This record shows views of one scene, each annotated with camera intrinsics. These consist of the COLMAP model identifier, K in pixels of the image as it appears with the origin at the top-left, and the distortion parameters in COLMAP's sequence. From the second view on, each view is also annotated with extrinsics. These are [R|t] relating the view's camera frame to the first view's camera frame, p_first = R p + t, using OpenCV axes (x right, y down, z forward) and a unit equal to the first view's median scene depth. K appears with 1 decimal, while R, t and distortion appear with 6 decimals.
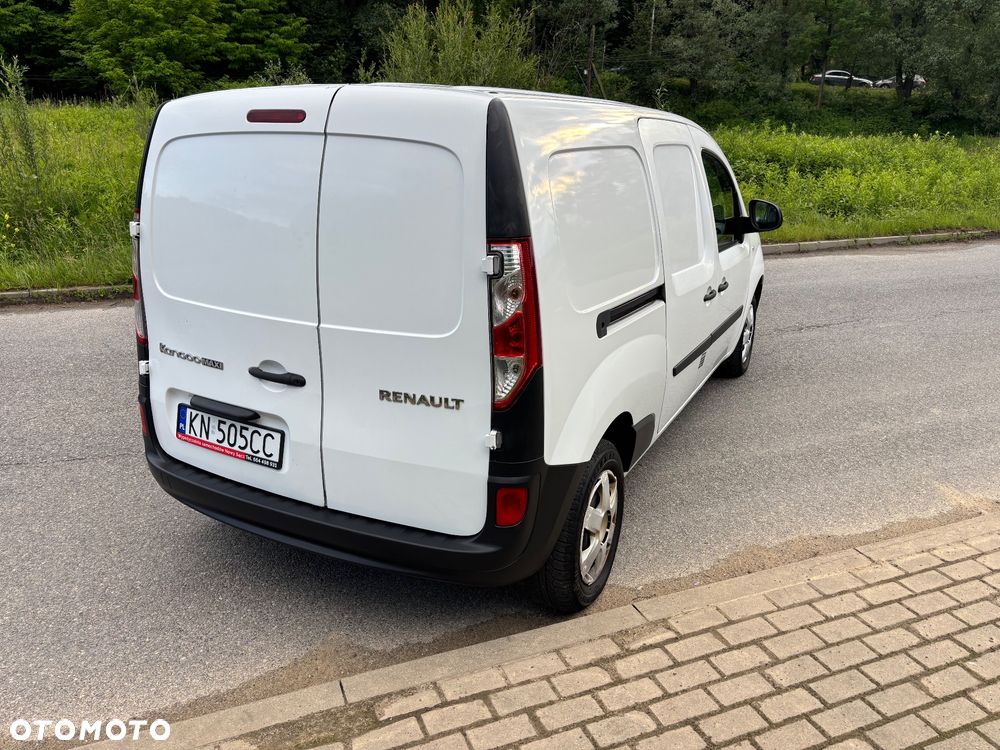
lens RADIAL K [[759.1, 0, 501.5], [0, 759.1, 374.2], [0, 0, 1]] dist [0.063721, -0.073763]
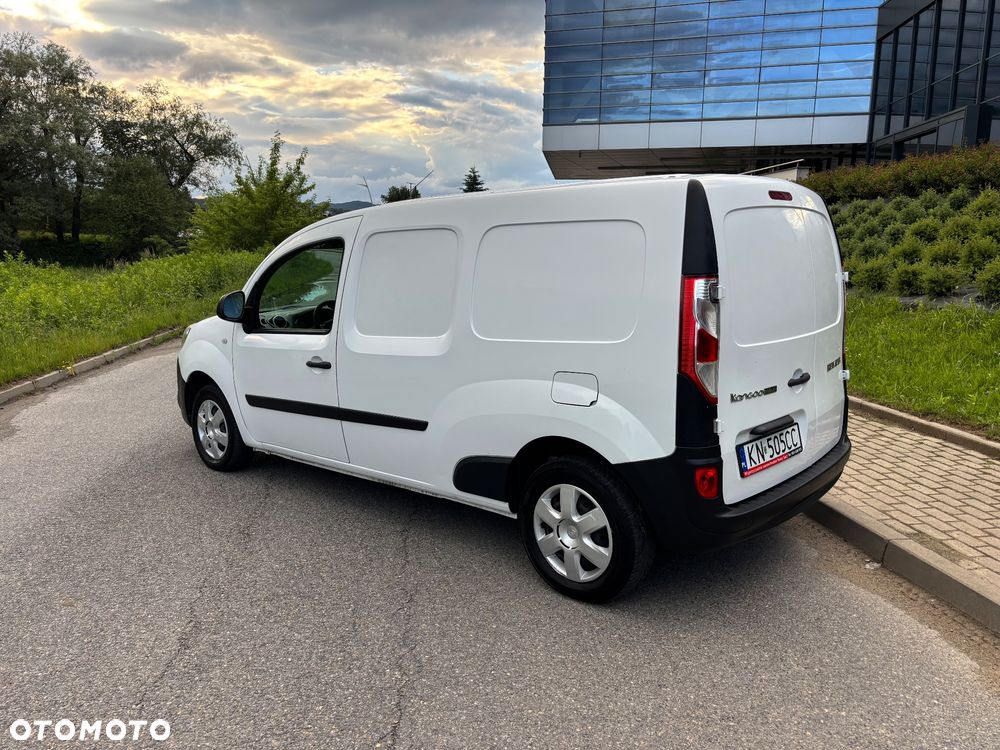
lens RADIAL K [[756.6, 0, 508.4], [0, 756.6, 363.5], [0, 0, 1]] dist [0.063316, -0.073132]
pose [[0.244078, -0.160721, 0.956344, -1.645041], [0.318529, 0.944742, 0.077476, -0.282436], [-0.915950, 0.285713, 0.281785, 1.038722]]
